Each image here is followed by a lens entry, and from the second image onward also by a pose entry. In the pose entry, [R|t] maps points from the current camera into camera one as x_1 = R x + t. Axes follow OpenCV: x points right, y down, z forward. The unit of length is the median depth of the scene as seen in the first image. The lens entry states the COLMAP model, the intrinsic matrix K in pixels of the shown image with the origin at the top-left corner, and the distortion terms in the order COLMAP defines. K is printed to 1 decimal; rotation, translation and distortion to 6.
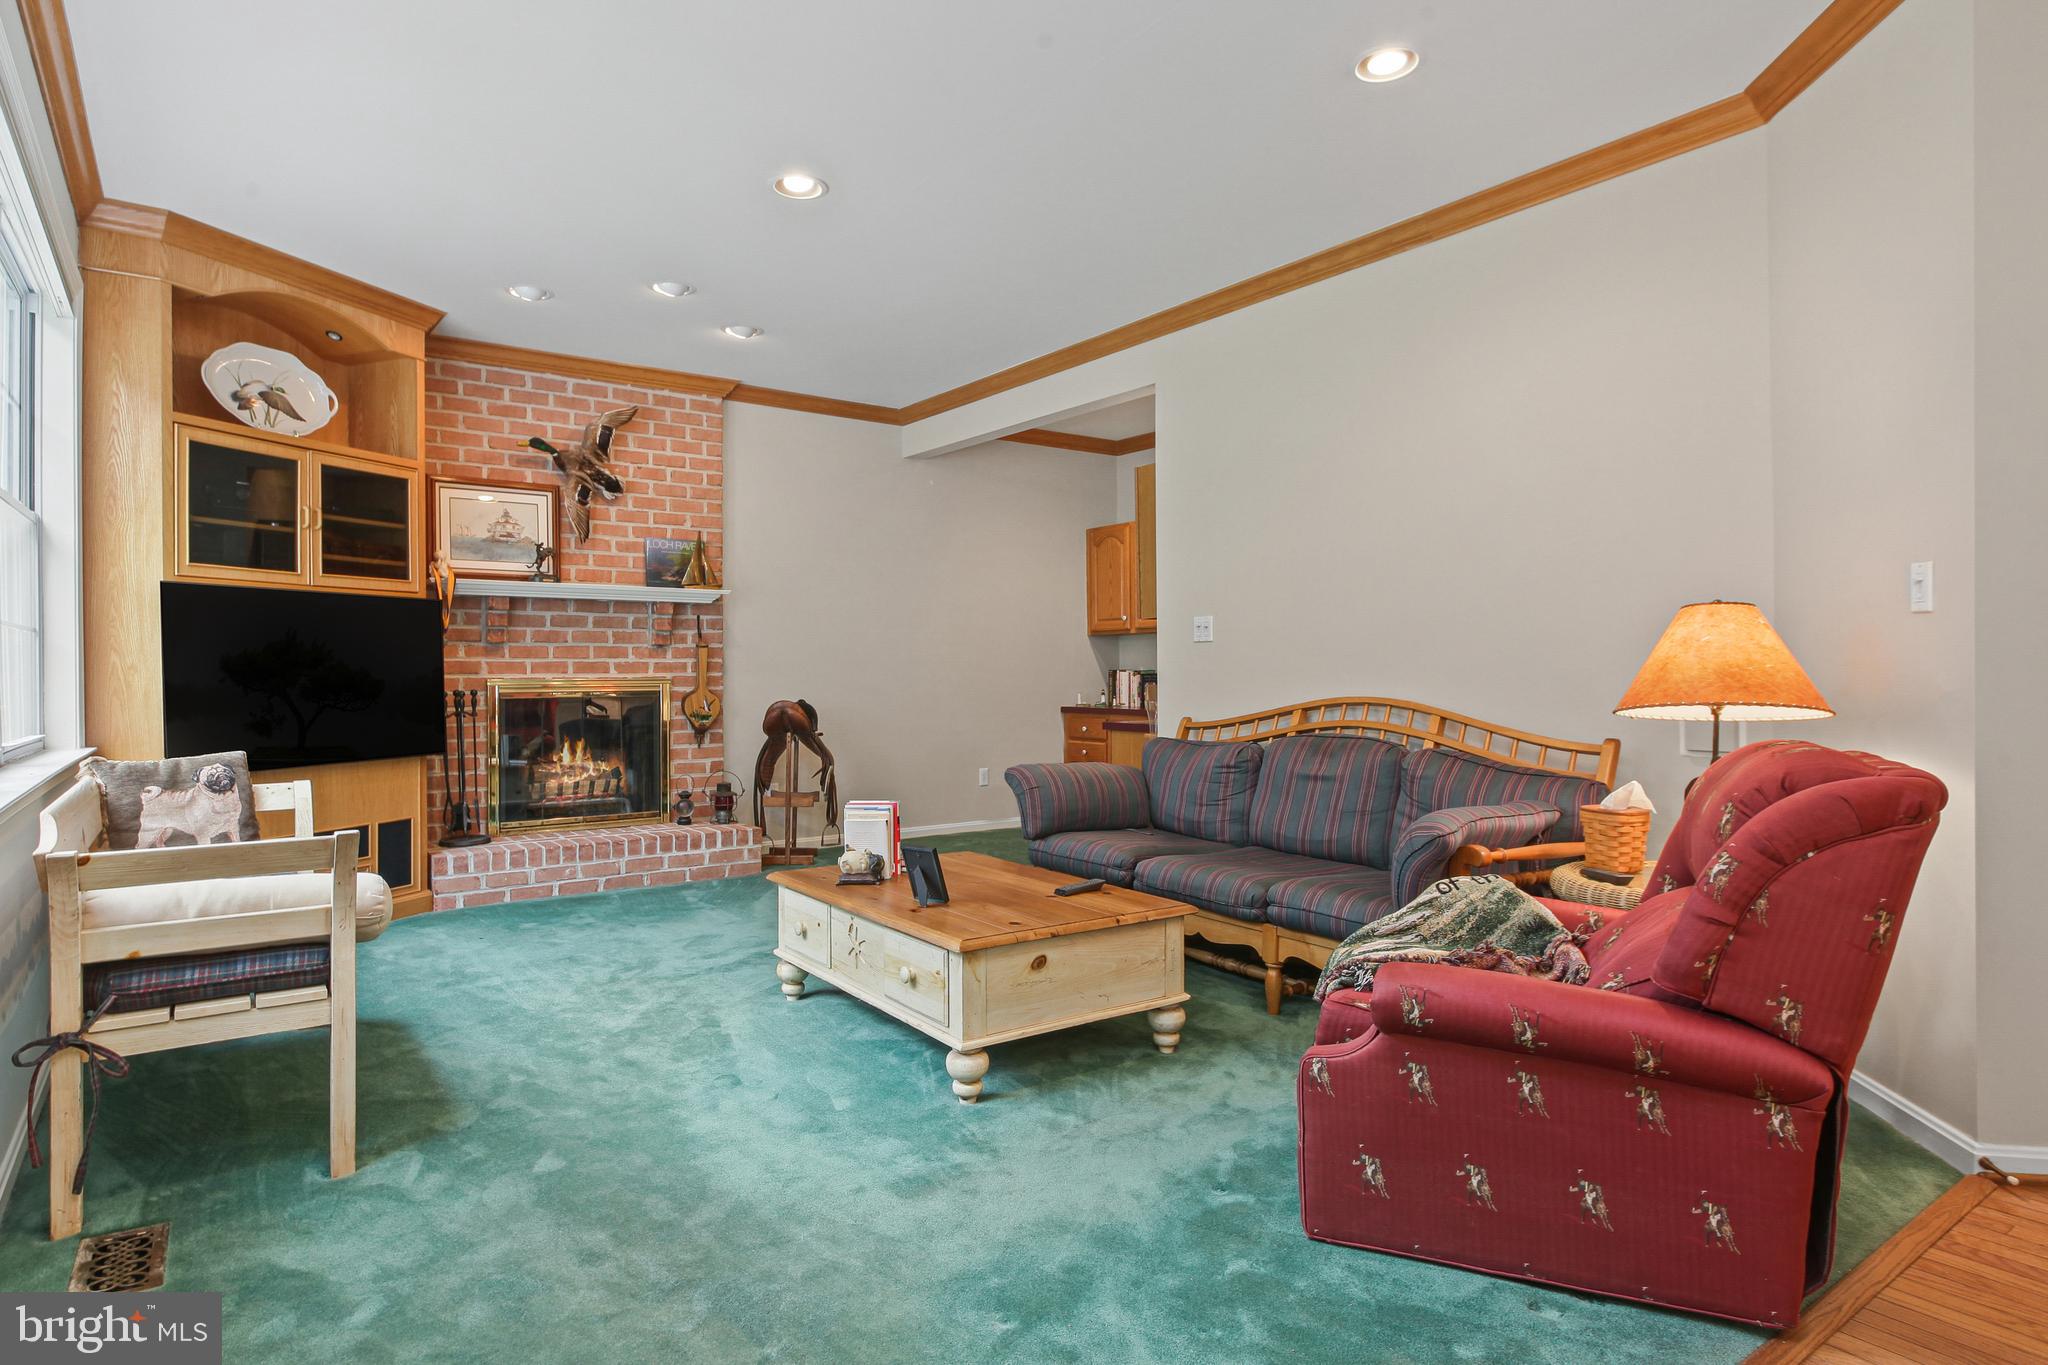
lens RADIAL K [[1112.3, 0, 1008.6], [0, 1112.3, 669.1], [0, 0, 1]] dist [-0.004232, 0.001160]
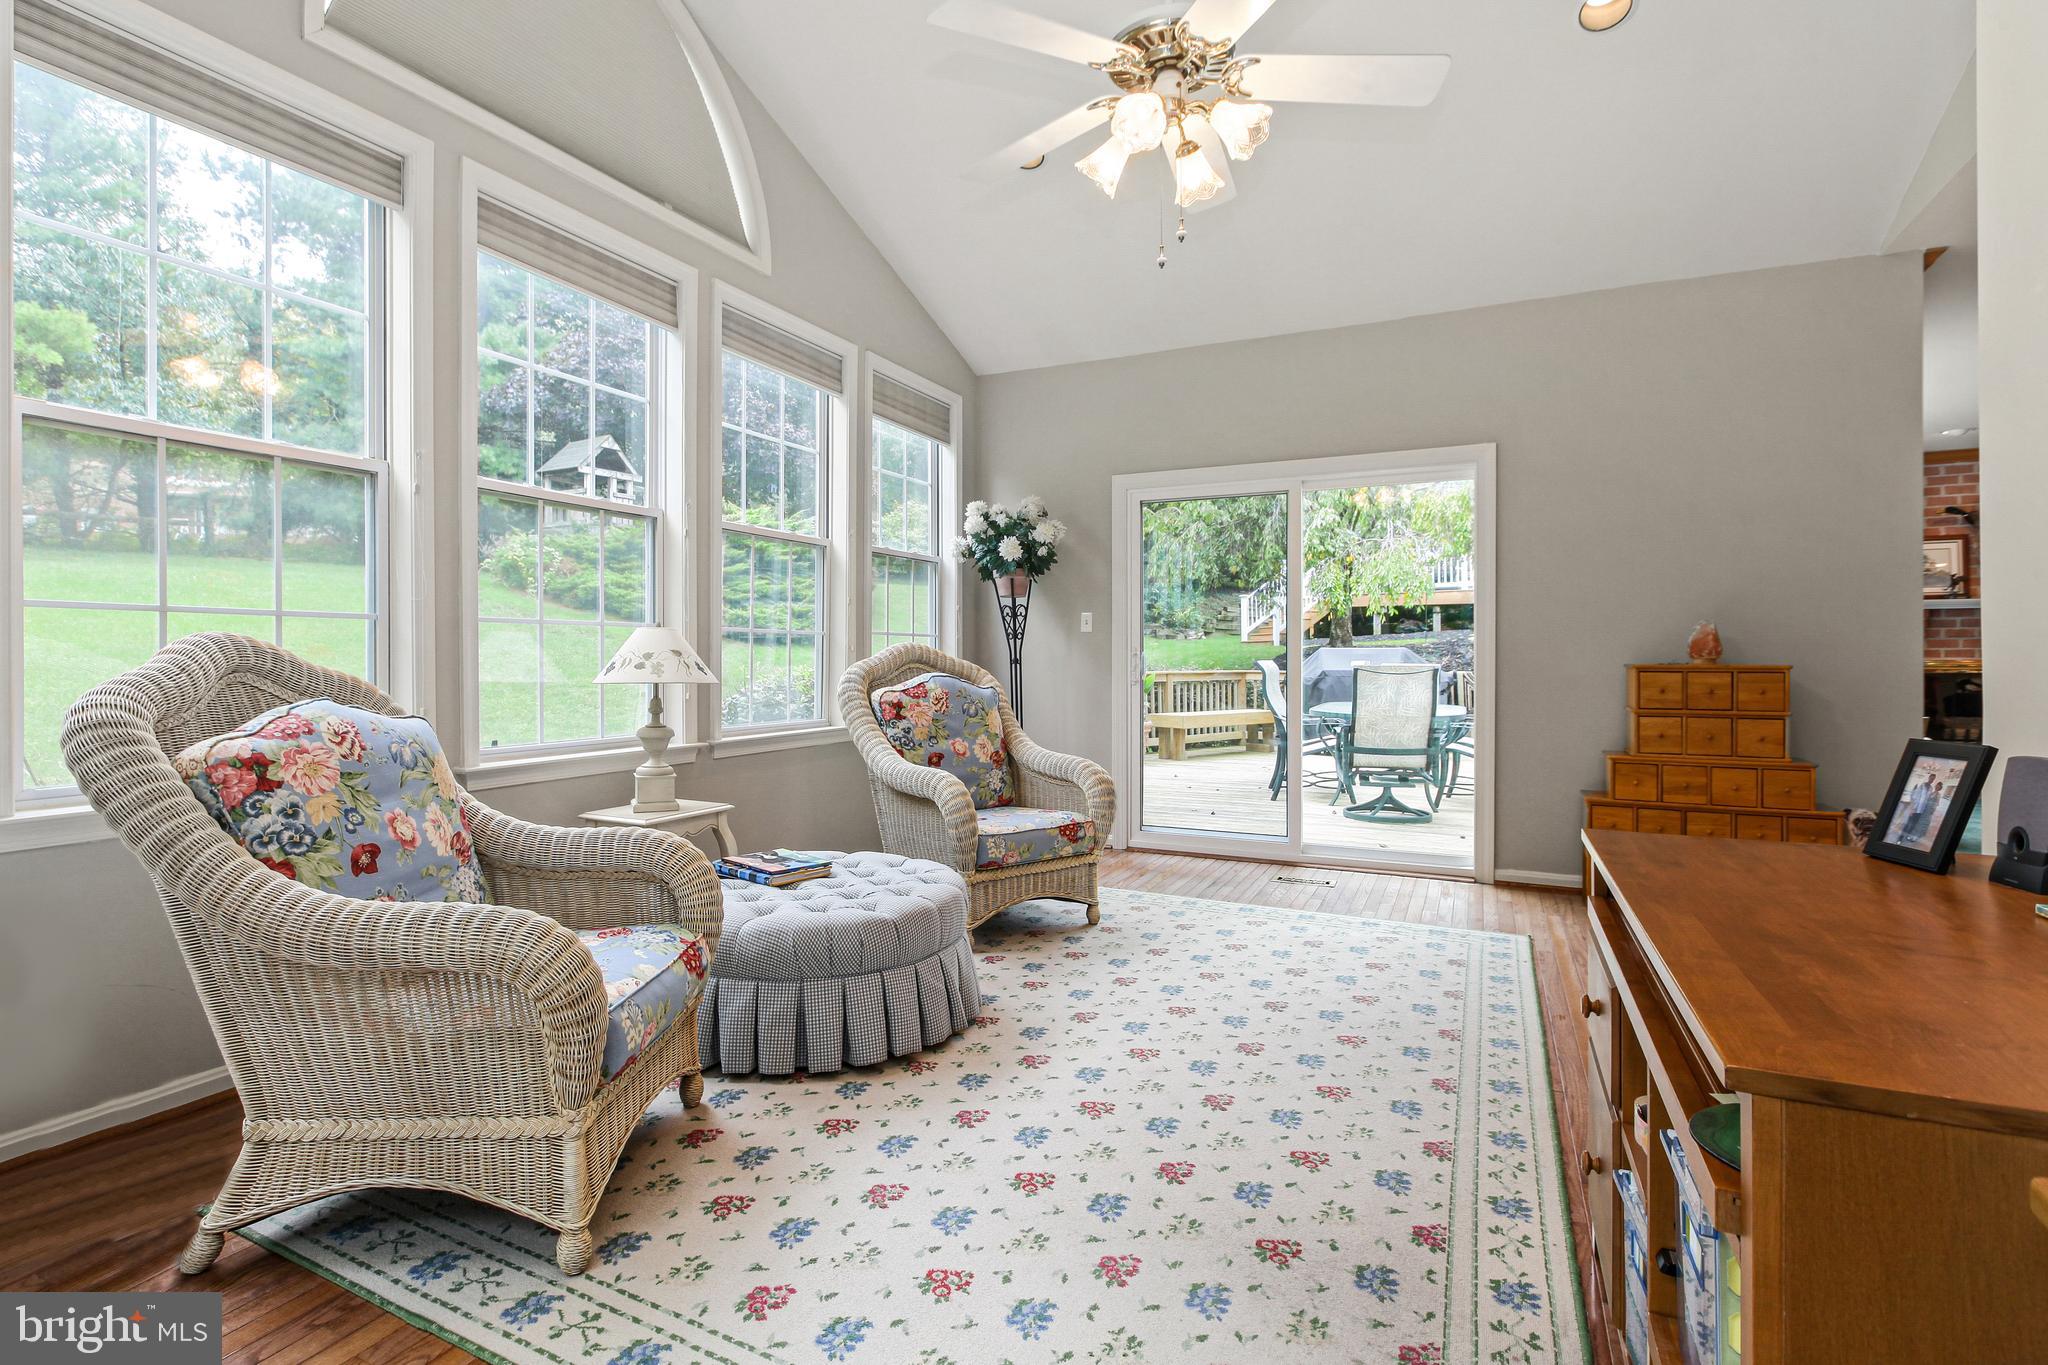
lens RADIAL K [[1000.9, 0, 958.1], [0, 1000.9, 661.1], [0, 0, 1]] dist [-0.017781, 0.000293]
pose [[0.440056, 0.002222, -0.897968, 0.201981], [0.003398, 0.999986, 0.004139, -0.001090], [0.897964, -0.004873, 0.440042, -0.857887]]
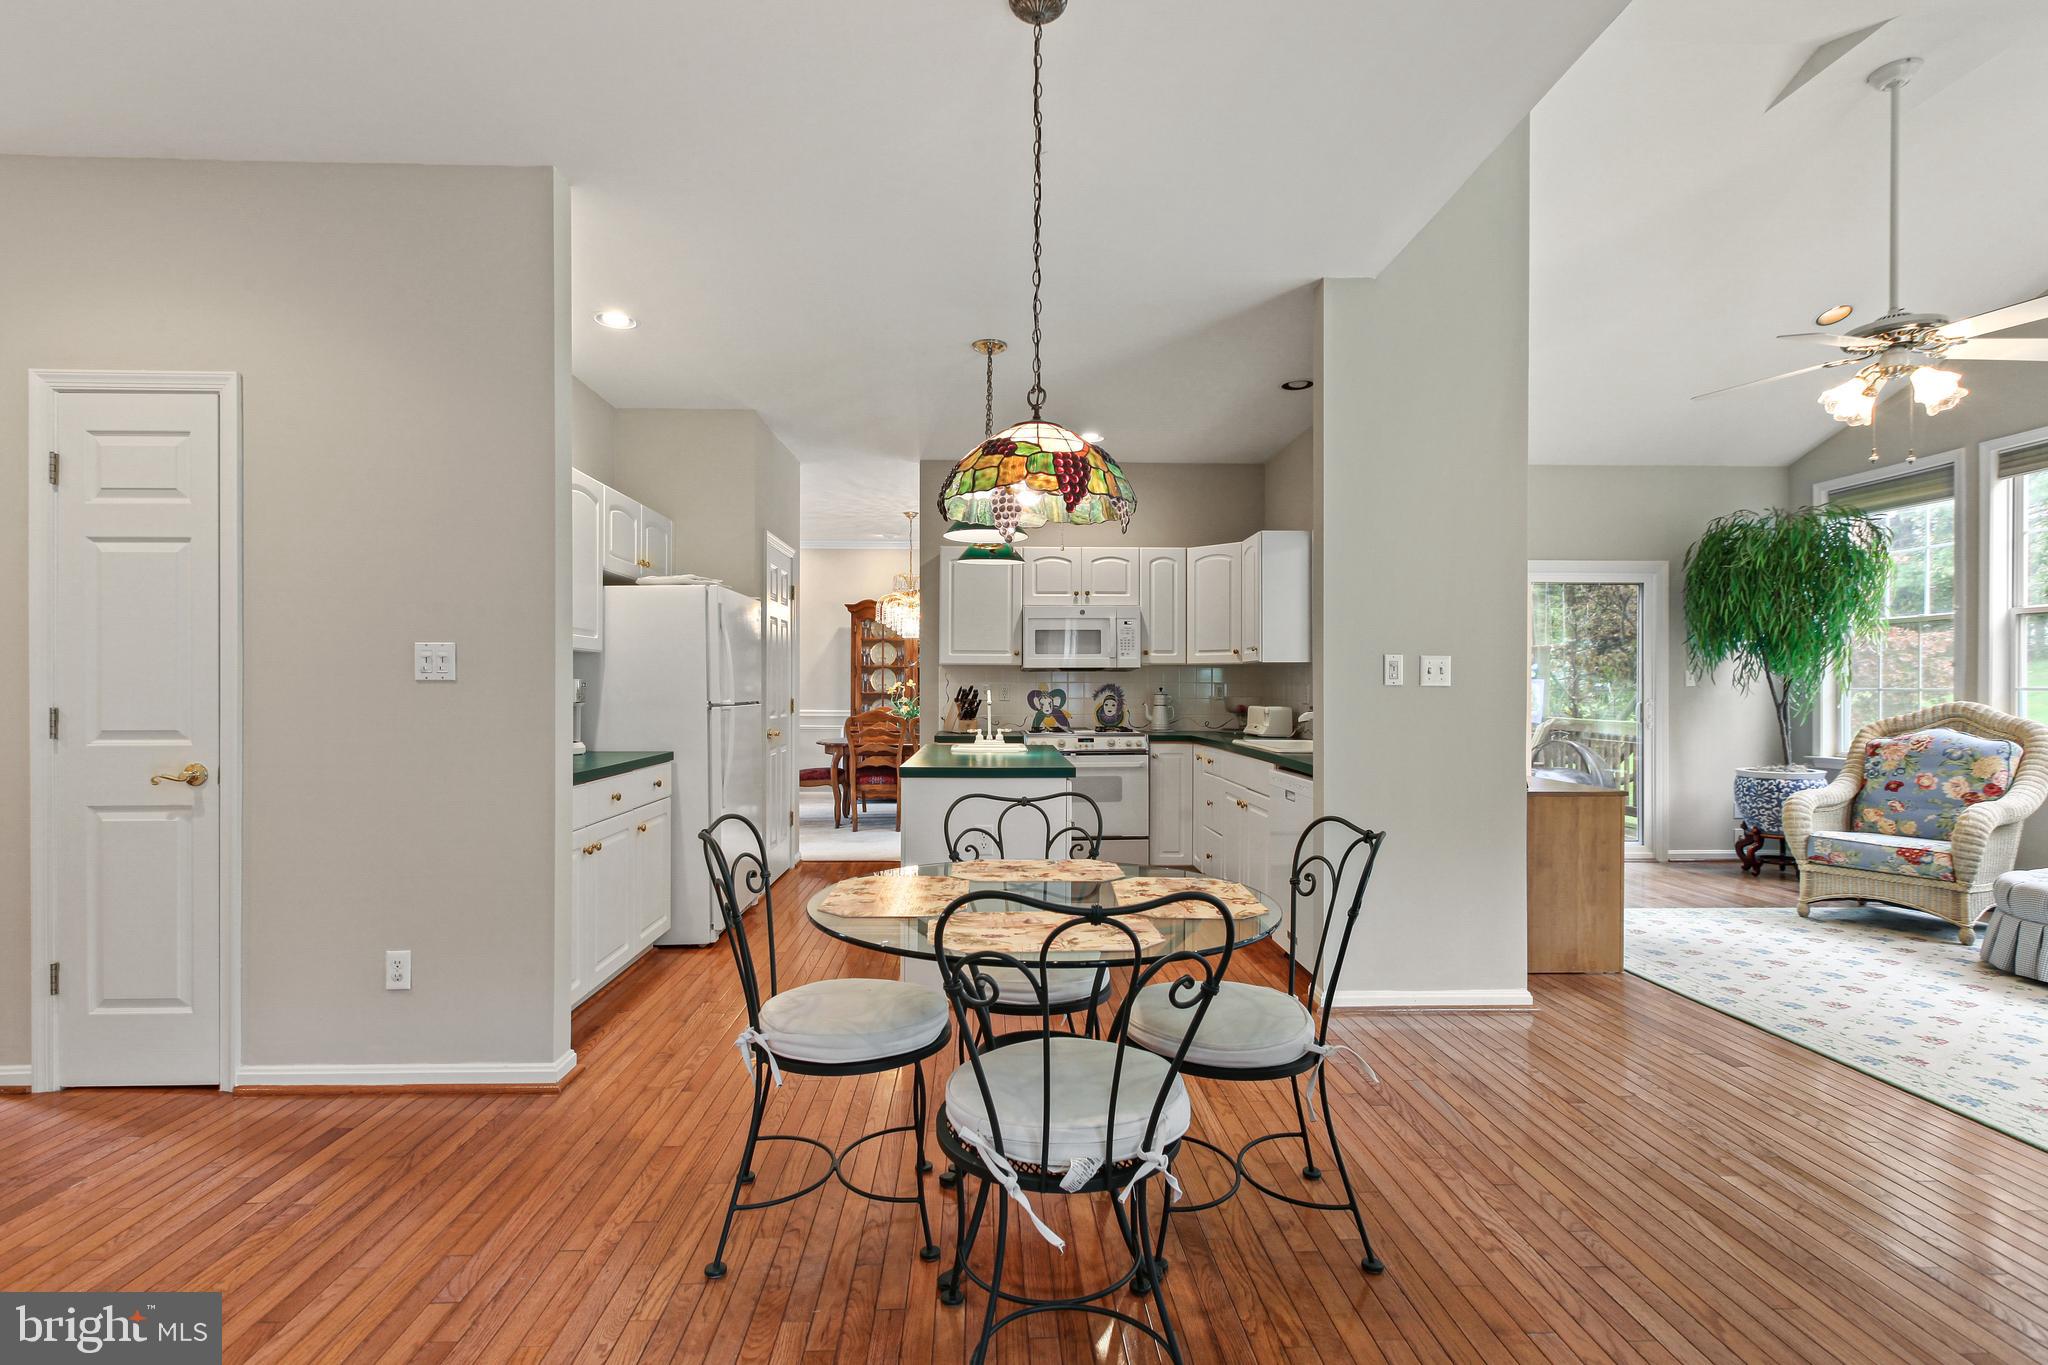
lens RADIAL K [[961.1, 0, 1017.3], [0, 961.1, 692.0], [0, 0, 1]] dist [-0.000667, -0.000369]
pose [[-0.829399, -0.000913, 0.558656, -0.017140], [-0.002110, 0.999997, -0.001500, -0.016889], [-0.558652, -0.002423, -0.829398, 0.305952]]
